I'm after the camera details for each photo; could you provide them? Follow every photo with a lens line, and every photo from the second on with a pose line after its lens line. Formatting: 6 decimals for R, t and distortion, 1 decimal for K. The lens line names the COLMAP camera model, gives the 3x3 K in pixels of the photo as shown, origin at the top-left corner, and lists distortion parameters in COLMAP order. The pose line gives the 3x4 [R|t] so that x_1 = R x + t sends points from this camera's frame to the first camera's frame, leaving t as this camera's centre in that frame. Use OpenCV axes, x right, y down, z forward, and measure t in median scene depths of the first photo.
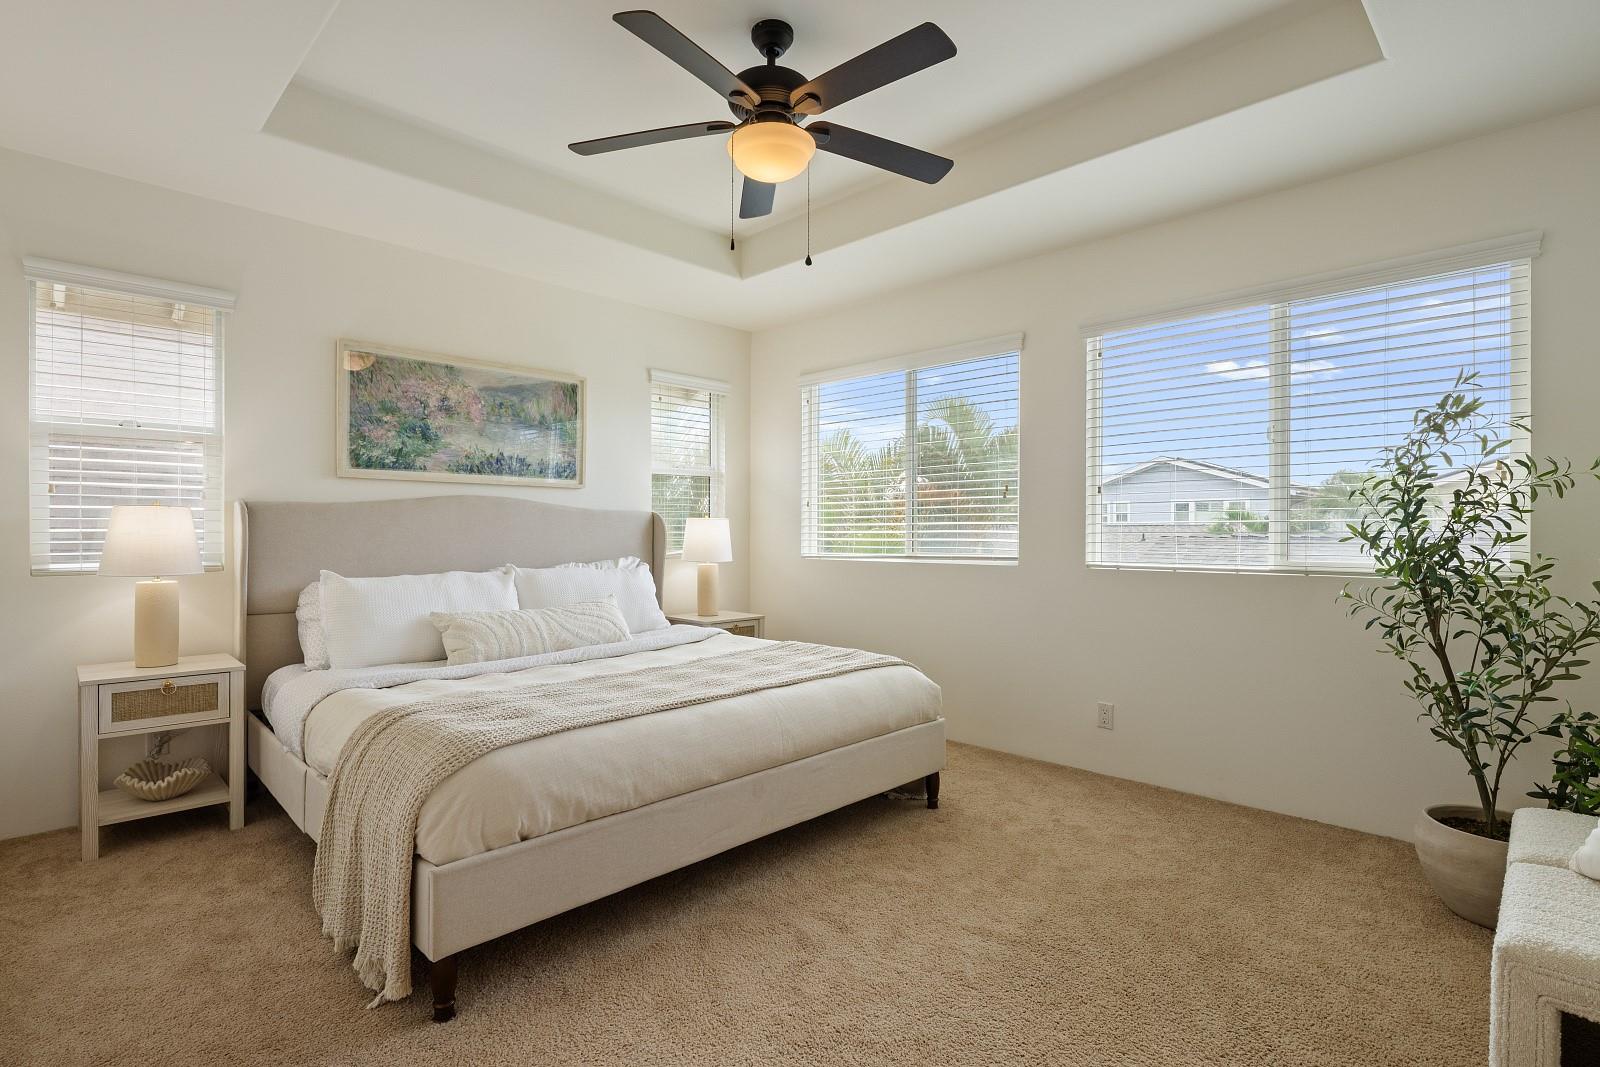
lens RADIAL K [[781.7, 0, 797.8], [0, 781.7, 530.0], [0, 0, 1]] dist [-0.002248, -0.000778]
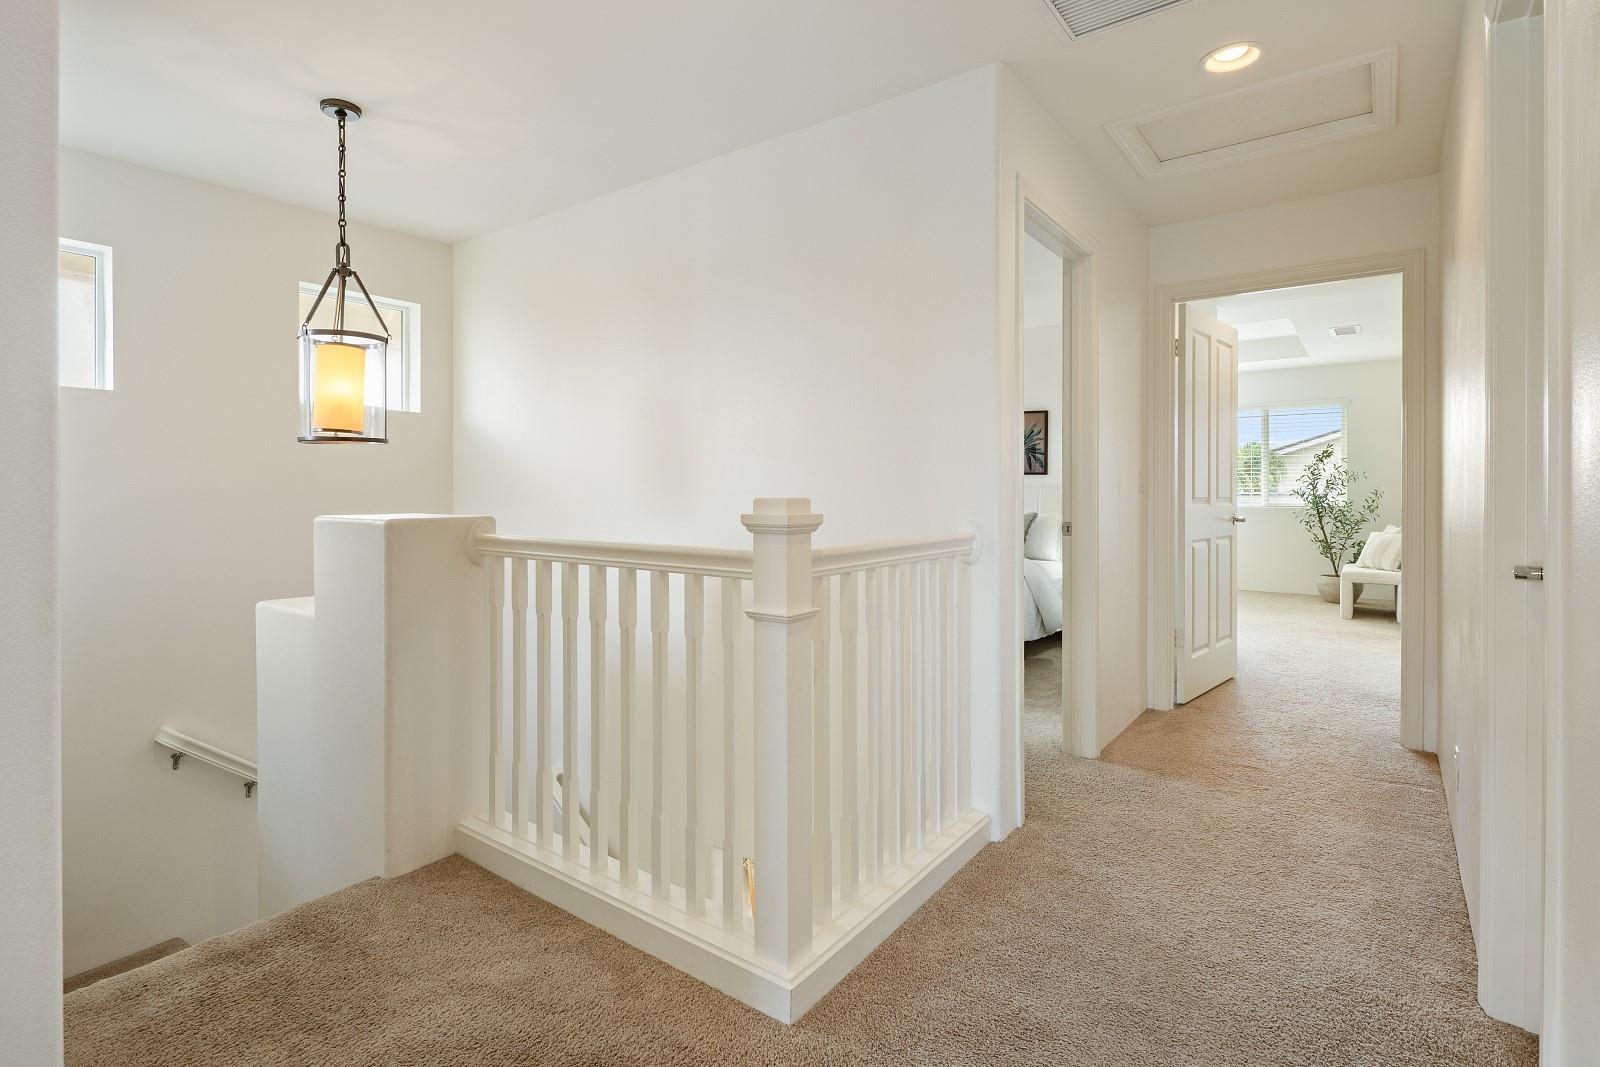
lens RADIAL K [[781.7, 0, 785.5], [0, 781.7, 494.8], [0, 0, 1]] dist [-0.002248, -0.000778]
pose [[0.991799, 0.001343, 0.127803, -1.829624], [-0.000500, 0.999978, -0.006633, 0.036375], [-0.127809, 0.006515, 0.991777, -1.961690]]
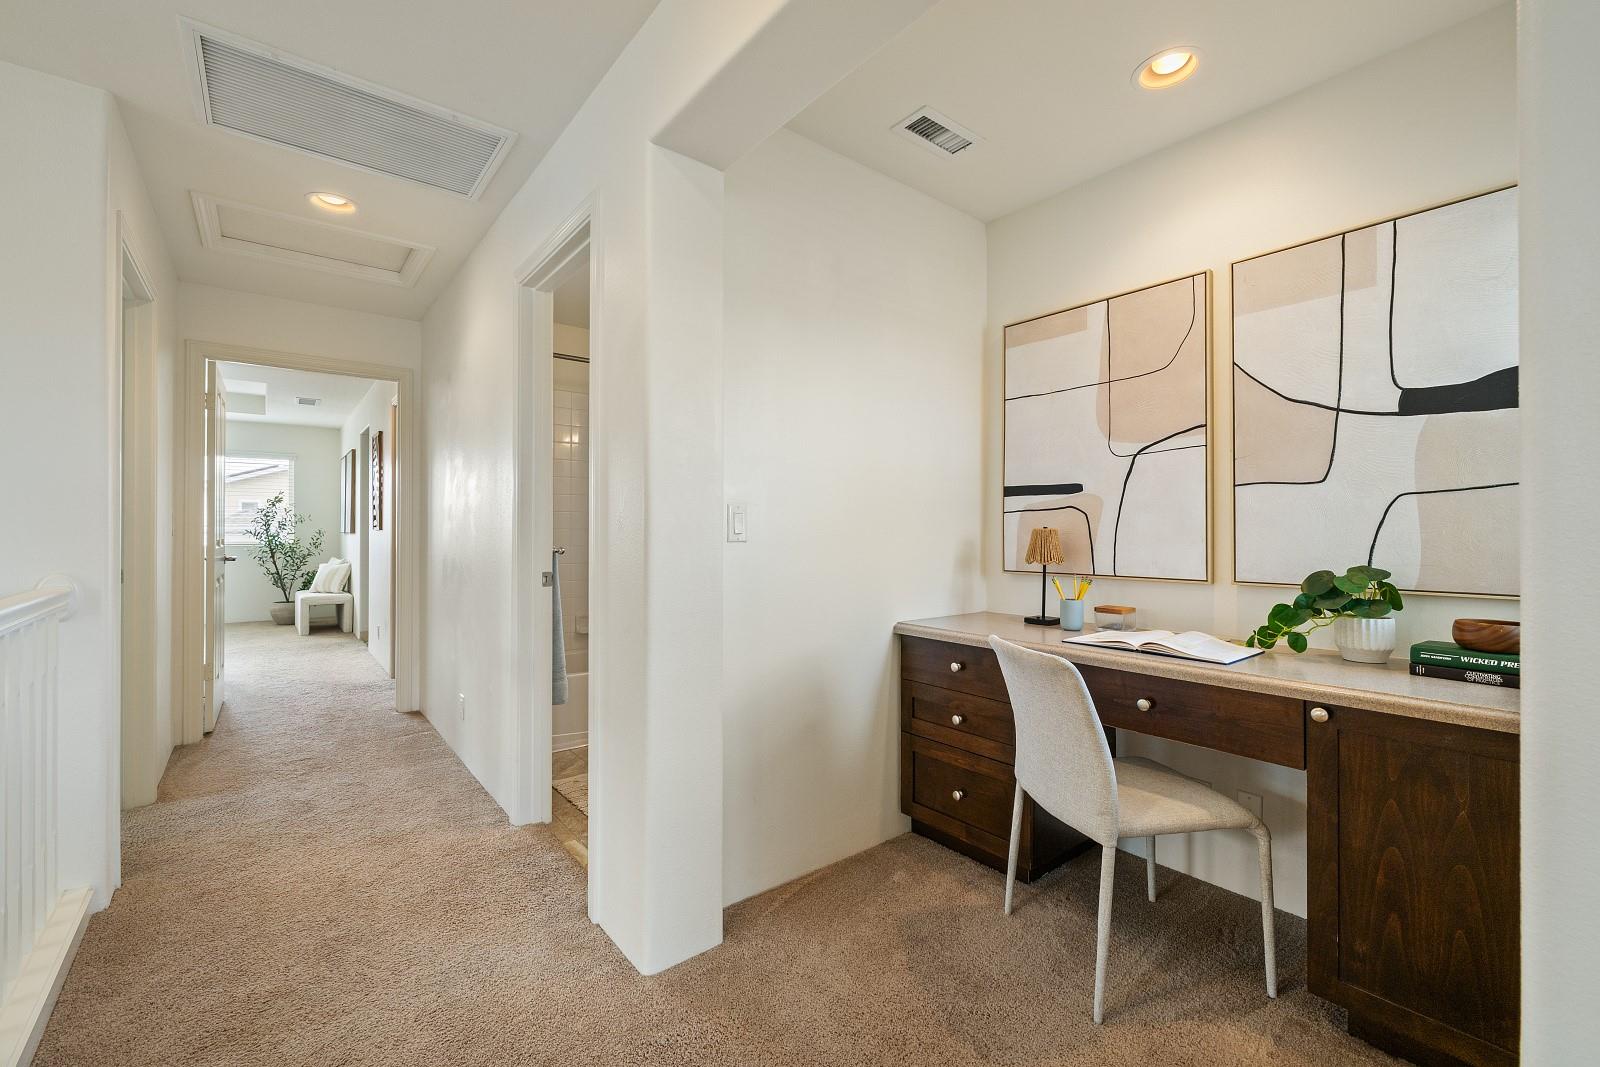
lens RADIAL K [[674.4, 0, 792.6], [0, 674.4, 529.9], [0, 0, 1]] dist [-0.002607, -0.000195]
pose [[0.120254, 0.001491, 0.992742, -2.161302], [0.007220, 0.999971, -0.002376, 0.018904], [-0.992717, 0.007453, 0.120239, -1.931572]]
